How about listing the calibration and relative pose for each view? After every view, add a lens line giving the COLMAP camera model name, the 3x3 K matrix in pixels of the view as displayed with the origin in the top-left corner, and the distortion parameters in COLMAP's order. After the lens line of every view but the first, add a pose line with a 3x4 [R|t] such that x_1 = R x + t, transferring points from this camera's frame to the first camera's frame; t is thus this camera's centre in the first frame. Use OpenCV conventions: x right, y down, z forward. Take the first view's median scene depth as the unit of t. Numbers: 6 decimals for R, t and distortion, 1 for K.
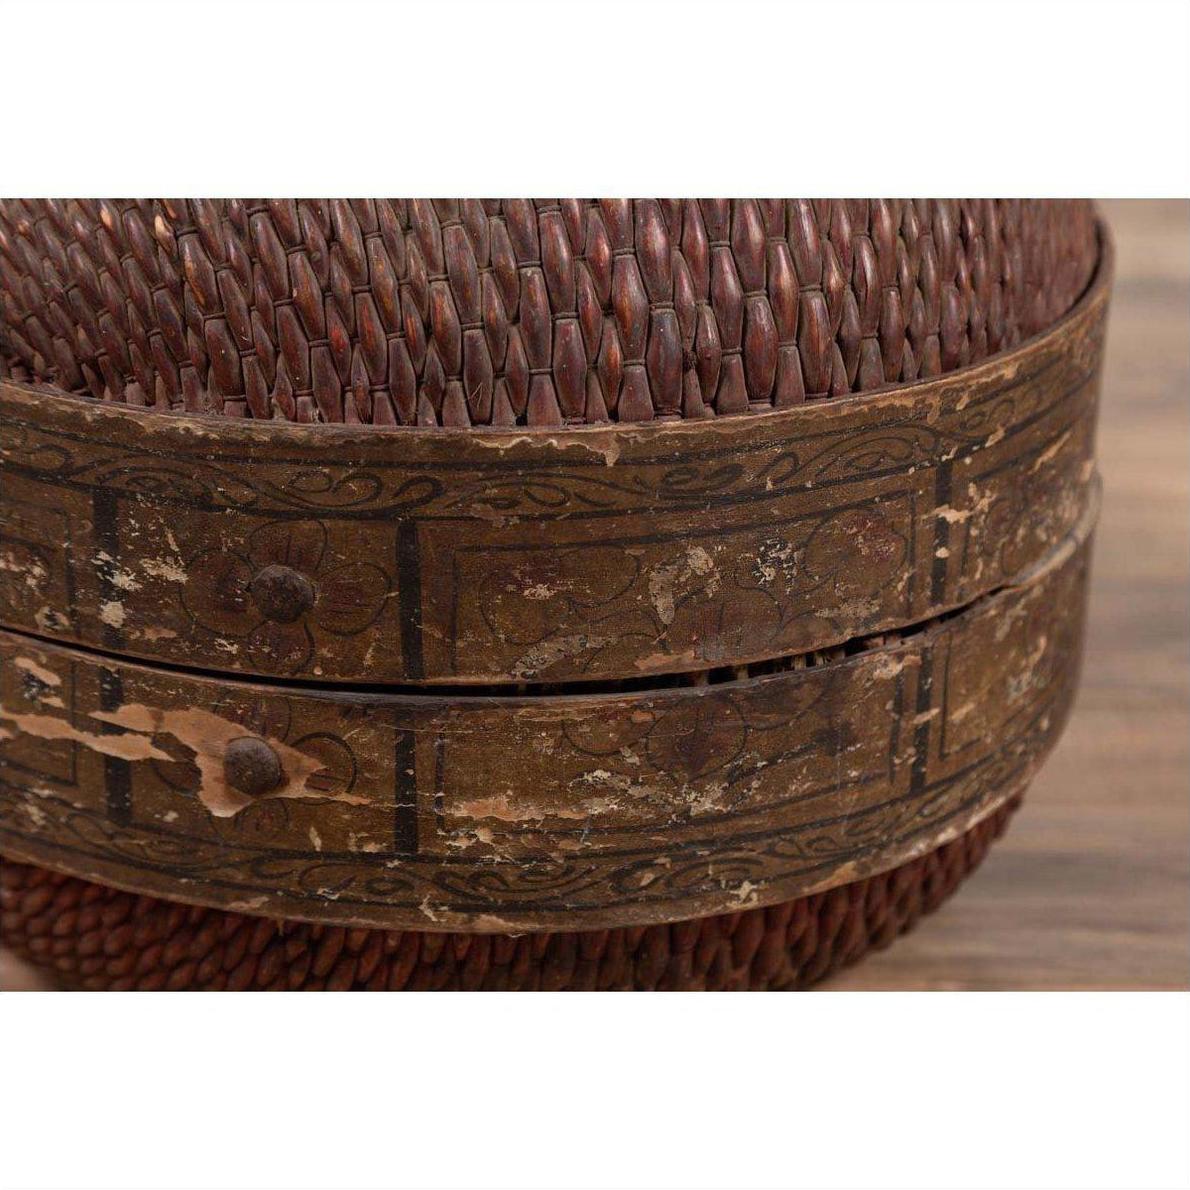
lens RADIAL K [[3372.7, 0, 595.0], [0, 3372.7, 595.0], [0, 0, 1]] dist [0.050932, -1.108078]
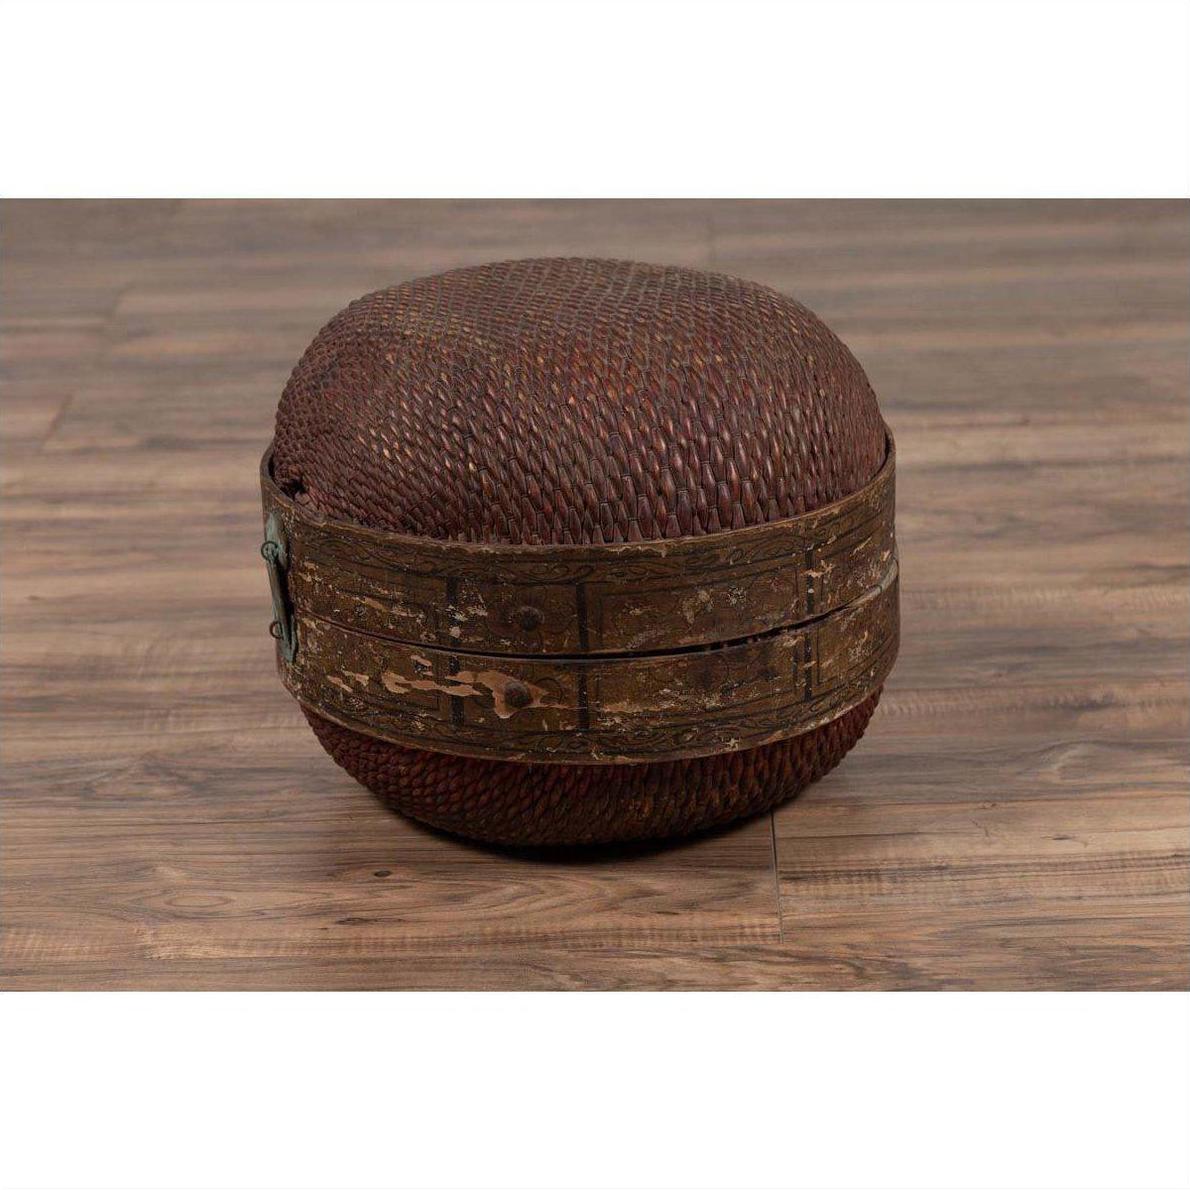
lens RADIAL K [[3372.7, 0, 595.0], [0, 3372.7, 595.0], [0, 0, 1]] dist [0.050932, -1.108078]
pose [[0.998543, -0.048810, -0.023030, 0.009413], [0.047418, 0.997215, -0.057558, 0.119739], [0.025776, 0.056383, 0.998076, -1.340798]]
